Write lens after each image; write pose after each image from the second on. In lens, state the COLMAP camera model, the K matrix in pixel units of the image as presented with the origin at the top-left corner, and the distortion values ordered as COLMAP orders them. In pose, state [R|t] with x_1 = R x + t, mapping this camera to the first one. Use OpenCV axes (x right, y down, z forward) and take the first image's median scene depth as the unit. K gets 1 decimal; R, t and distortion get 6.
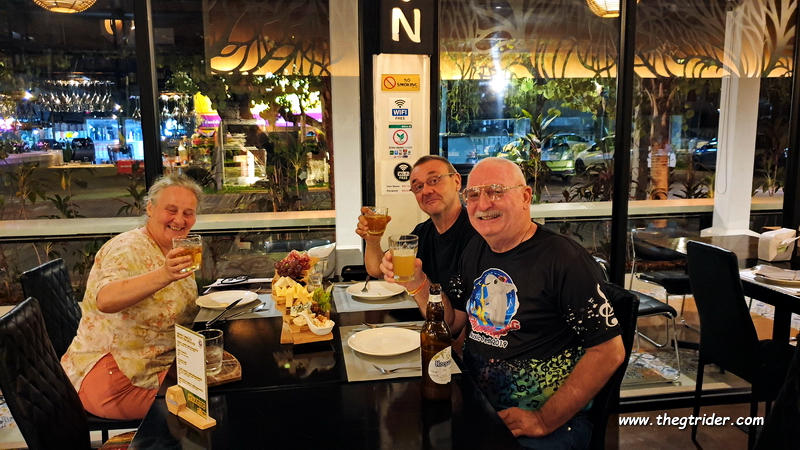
lens RADIAL K [[606.7, 0, 400.2], [0, 606.7, 226.2], [0, 0, 1]] dist [0.008486, -0.023140]
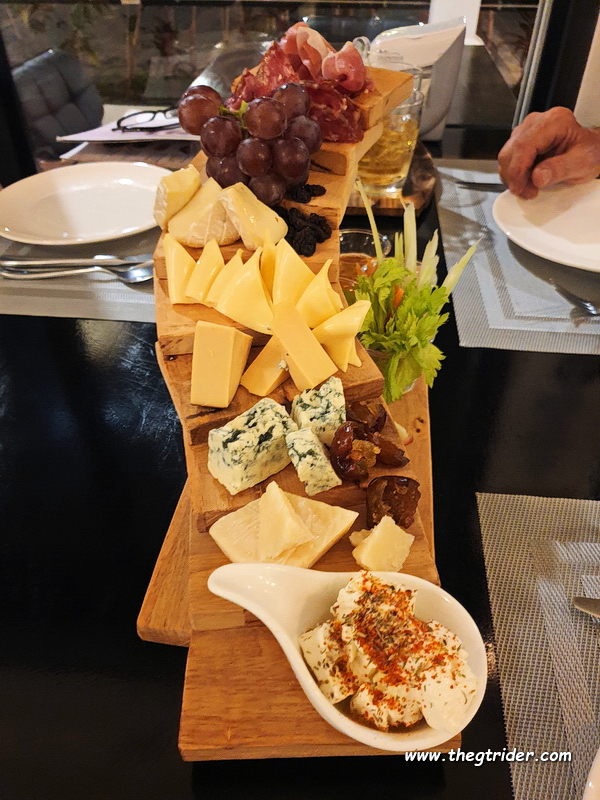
lens RADIAL K [[605.3, 0, 299.6], [0, 605.3, 400.0], [0, 0, 1]] dist [0.000968, 0.000154]
pose [[0.961756, 0.184146, -0.202769, -0.112987], [-0.045051, 0.836551, 0.546034, 0.034858], [0.270177, -0.516017, 0.812854, 0.787276]]
